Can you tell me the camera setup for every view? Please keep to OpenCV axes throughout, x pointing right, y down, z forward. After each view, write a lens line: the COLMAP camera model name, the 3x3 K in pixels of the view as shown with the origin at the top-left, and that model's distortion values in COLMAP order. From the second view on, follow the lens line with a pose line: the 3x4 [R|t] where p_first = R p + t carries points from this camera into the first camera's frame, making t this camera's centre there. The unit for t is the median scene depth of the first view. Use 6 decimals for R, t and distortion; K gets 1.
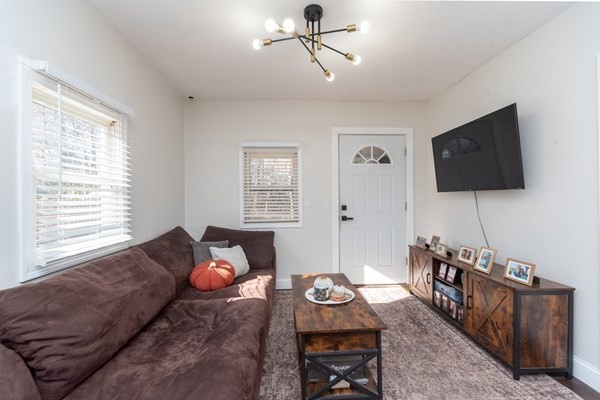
lens RADIAL K [[254.0, 0, 297.7], [0, 254.0, 199.1], [0, 0, 1]] dist [0.000304, -0.000260]
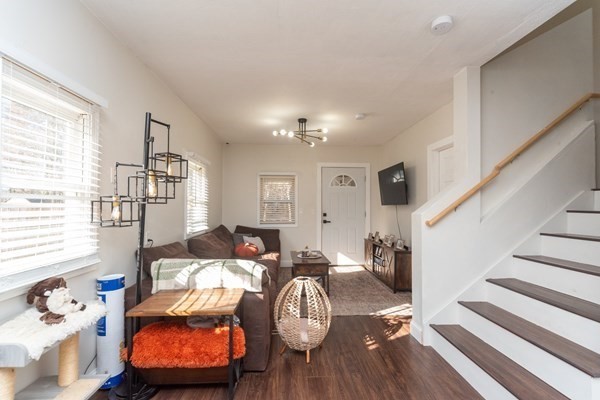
lens RADIAL K [[269.2, 0, 300.0], [0, 269.2, 200.0], [0, 0, 1]] dist [0.002726, 0.000299]
pose [[0.999852, 0.010143, 0.013915, 0.009705], [-0.009661, 0.999367, -0.034235, 0.002906], [-0.014254, 0.034095, 0.999317, -0.694747]]
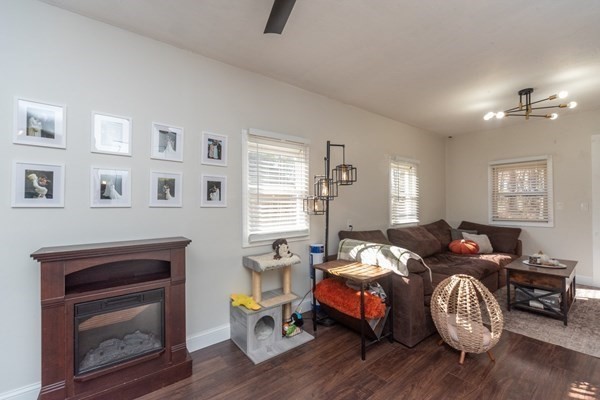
lens RADIAL K [[254.0, 0, 297.7], [0, 254.0, 199.1], [0, 0, 1]] dist [0.000304, -0.000260]
pose [[0.578639, -0.012167, -0.815493, 0.315990], [-0.001858, 0.999866, -0.016236, 0.003886], [0.815582, 0.010910, 0.578539, -0.681121]]
